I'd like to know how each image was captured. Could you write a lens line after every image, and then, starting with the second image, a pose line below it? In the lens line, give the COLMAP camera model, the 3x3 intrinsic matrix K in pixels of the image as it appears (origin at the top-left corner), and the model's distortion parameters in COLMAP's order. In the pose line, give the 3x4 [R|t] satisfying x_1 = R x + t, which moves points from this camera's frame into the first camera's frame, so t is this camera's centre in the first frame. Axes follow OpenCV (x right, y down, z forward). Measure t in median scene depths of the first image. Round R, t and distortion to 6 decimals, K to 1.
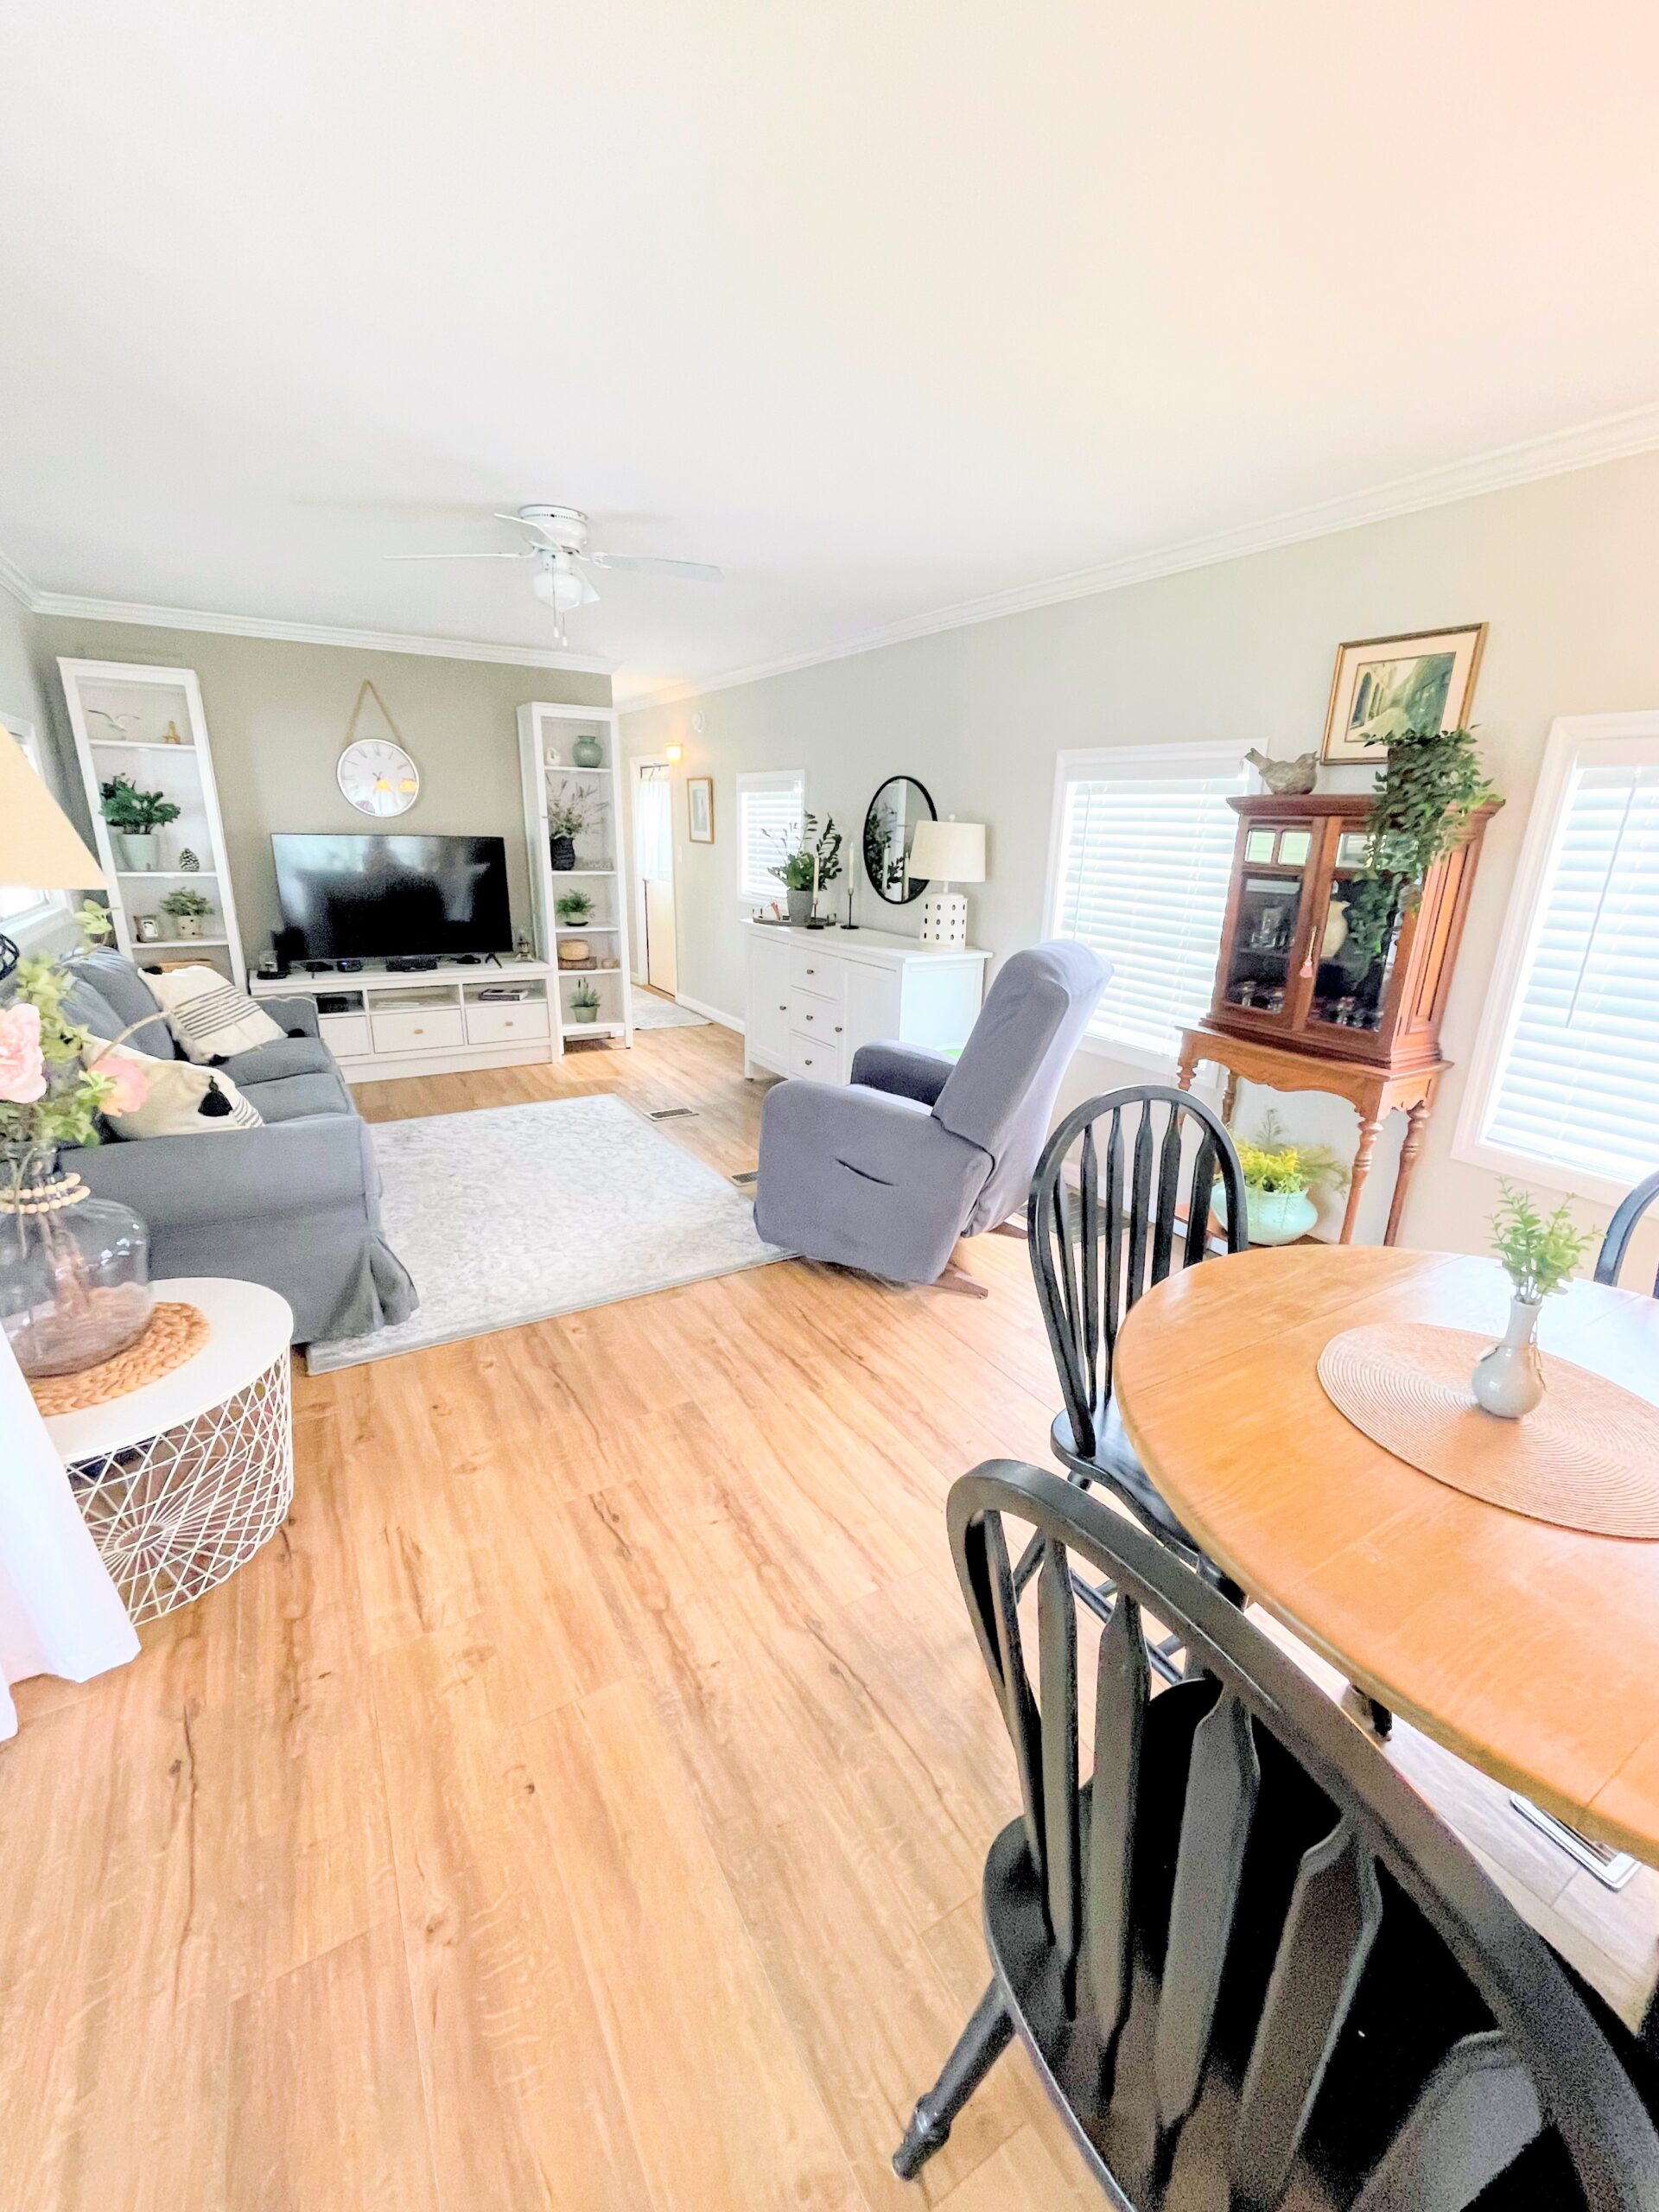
lens RADIAL K [[892.3, 0, 829.8], [0, 892.3, 1093.2], [0, 0, 1]] dist [0.002282, -0.000549]
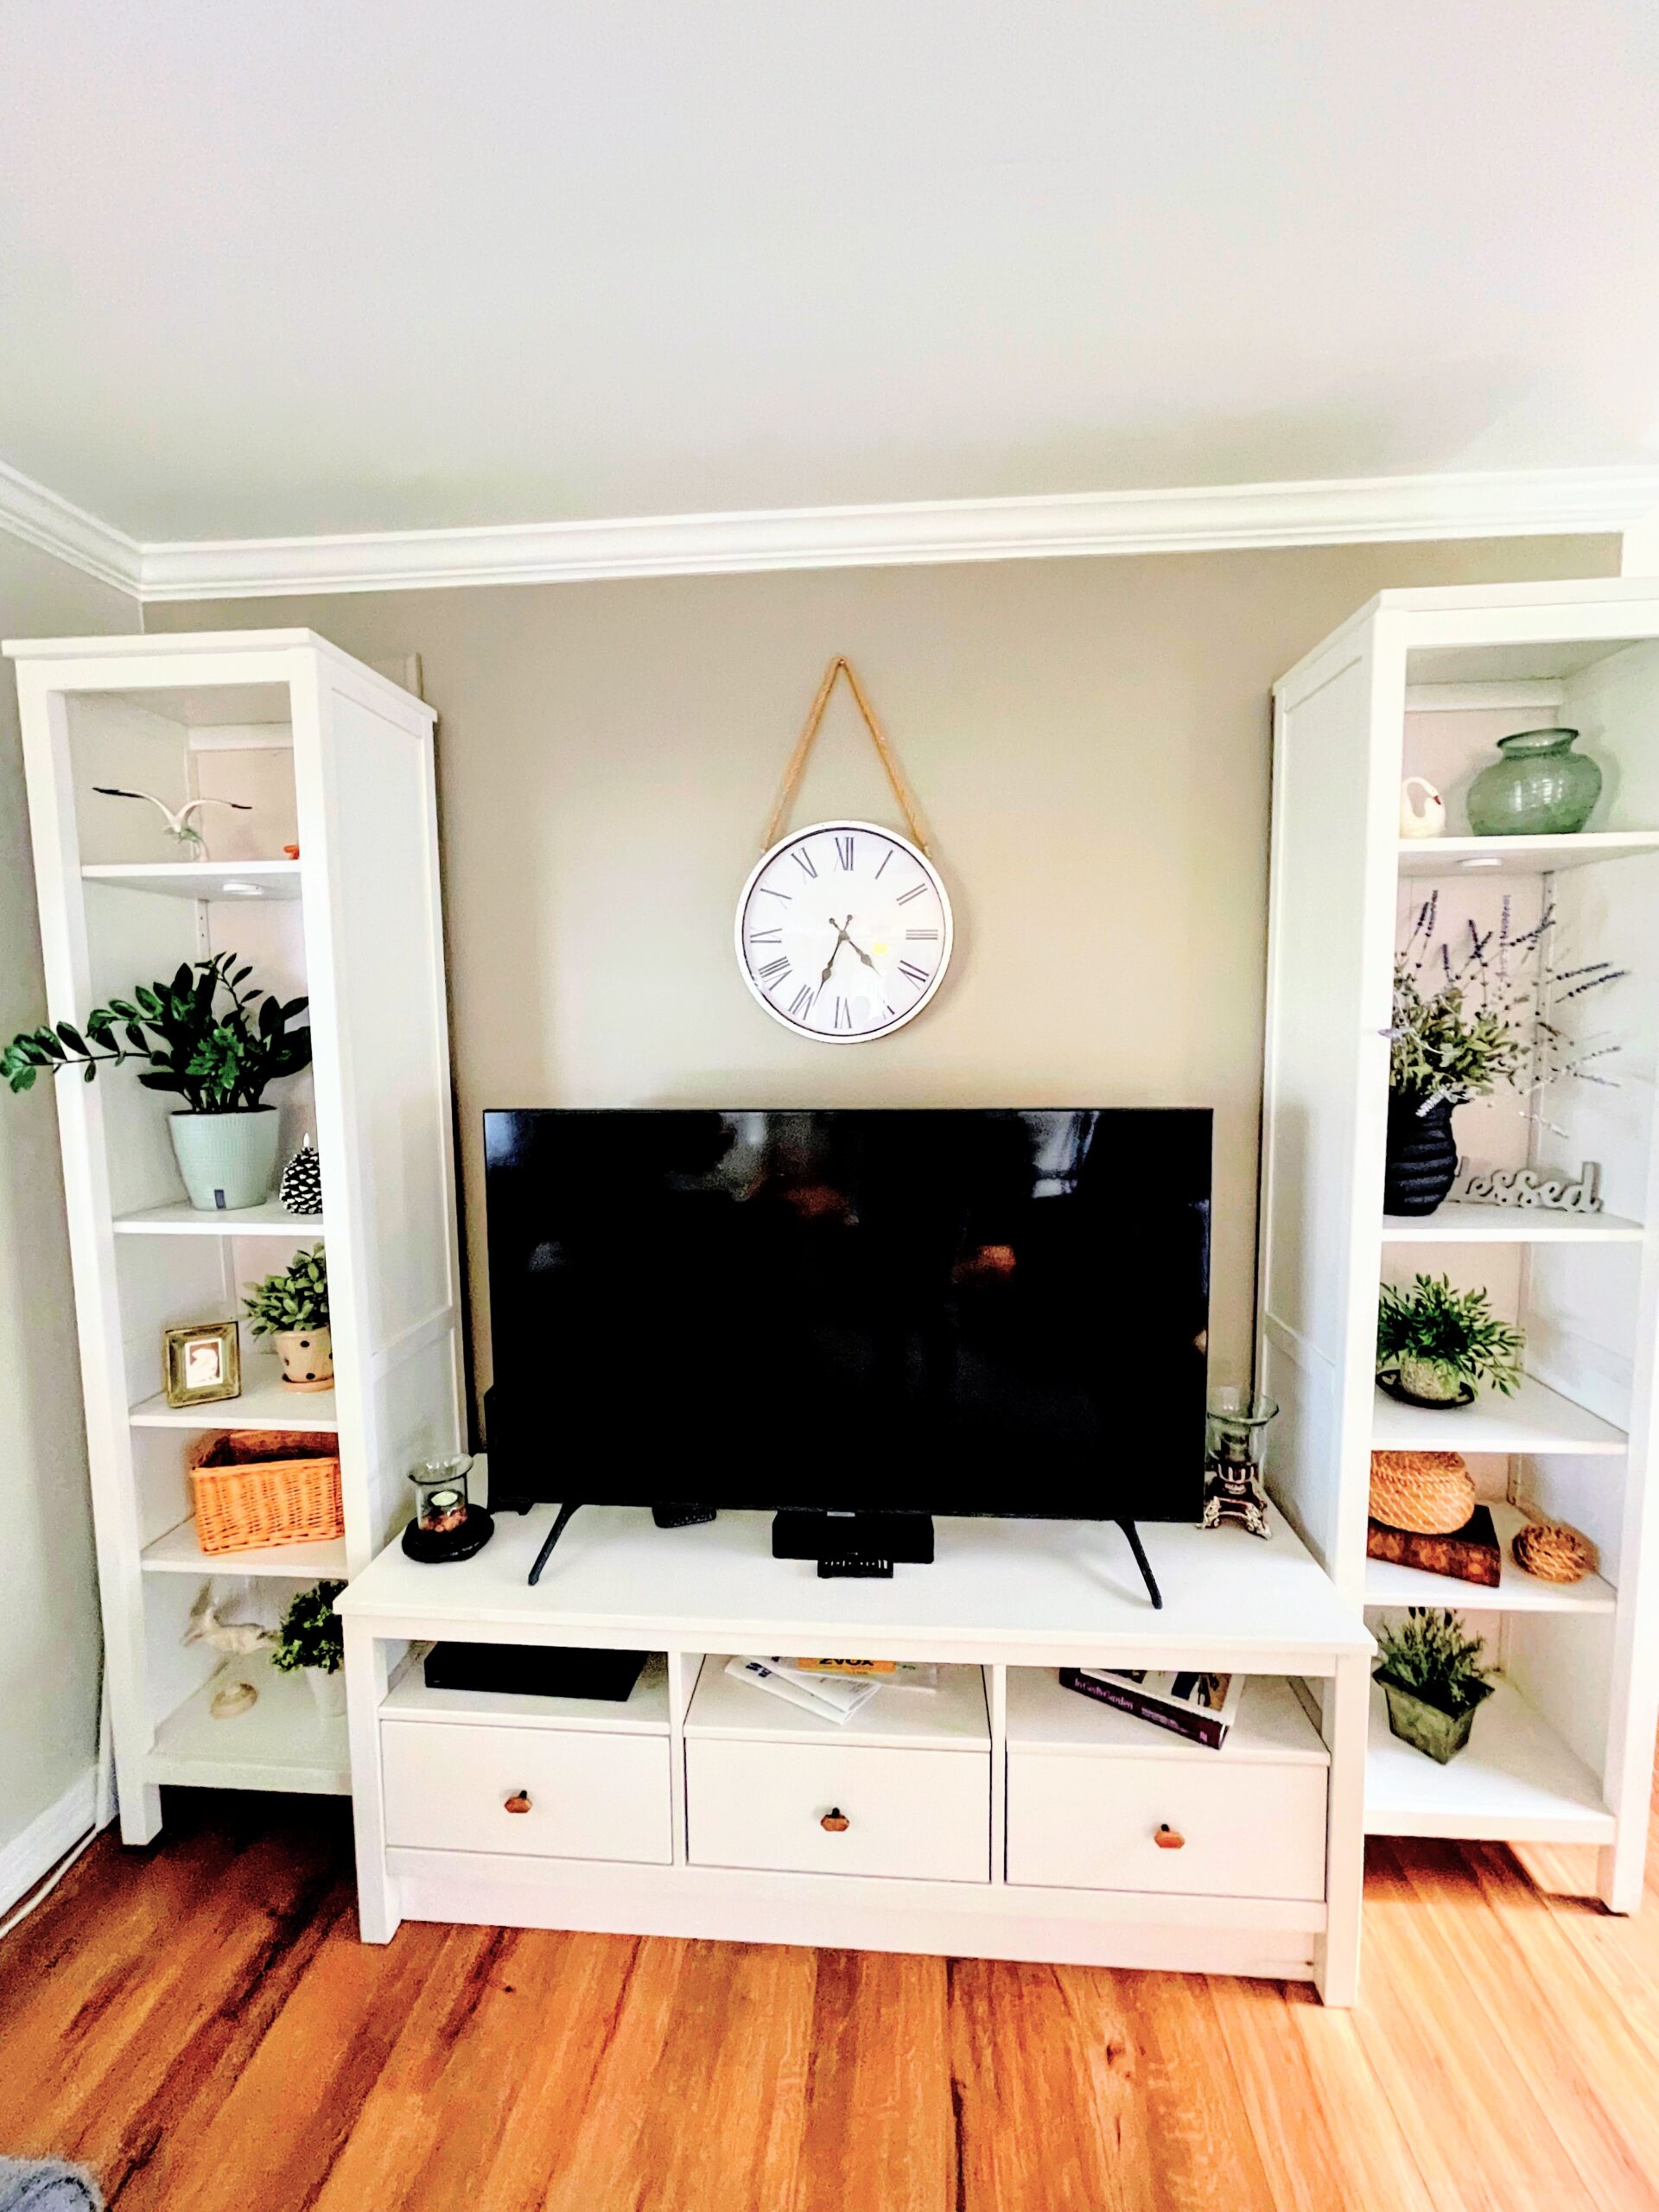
lens RADIAL K [[892.3, 0, 830.5], [0, 892.3, 1101.6], [0, 0, 1]] dist [0.002282, -0.000549]
pose [[0.811844, 0.015485, -0.583669, -0.291215], [-0.139288, 0.975923, -0.167849, -0.217626], [0.567017, 0.217566, 0.794454, 0.695471]]
